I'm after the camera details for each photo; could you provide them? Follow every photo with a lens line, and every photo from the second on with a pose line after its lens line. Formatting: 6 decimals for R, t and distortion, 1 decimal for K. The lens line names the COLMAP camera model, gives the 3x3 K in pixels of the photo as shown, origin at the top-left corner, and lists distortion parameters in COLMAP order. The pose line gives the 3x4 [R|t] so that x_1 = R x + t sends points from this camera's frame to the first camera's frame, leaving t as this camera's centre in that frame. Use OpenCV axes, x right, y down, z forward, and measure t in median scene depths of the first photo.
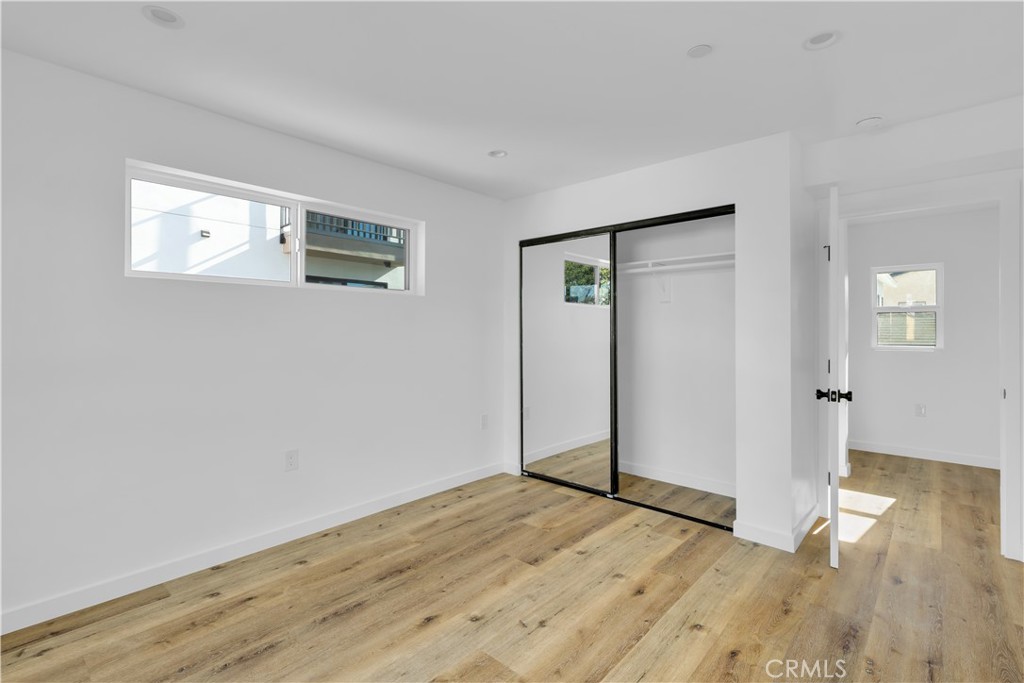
lens RADIAL K [[463.9, 0, 508.8], [0, 463.9, 332.2], [0, 0, 1]] dist [0.007456, -0.000020]
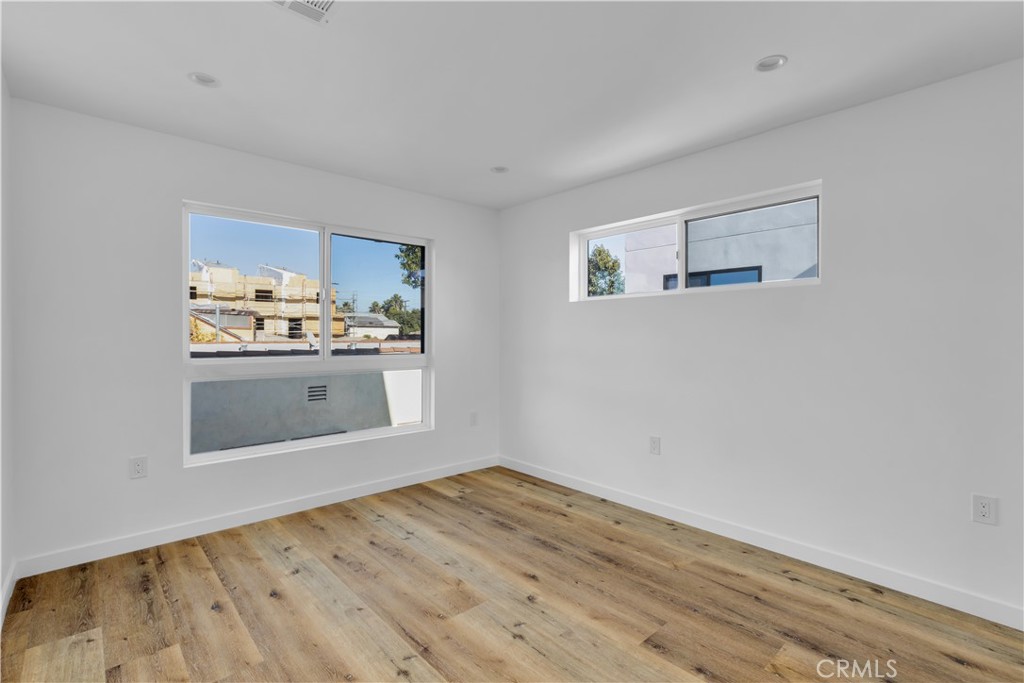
lens RADIAL K [[463.9, 0, 511.7], [0, 463.9, 340.8], [0, 0, 1]] dist [0.007456, -0.000020]
pose [[-0.078970, 0.012039, -0.996804, 0.786975], [-0.001792, 0.999924, 0.012218, 0.001551], [0.996875, 0.002751, -0.078943, 0.812988]]
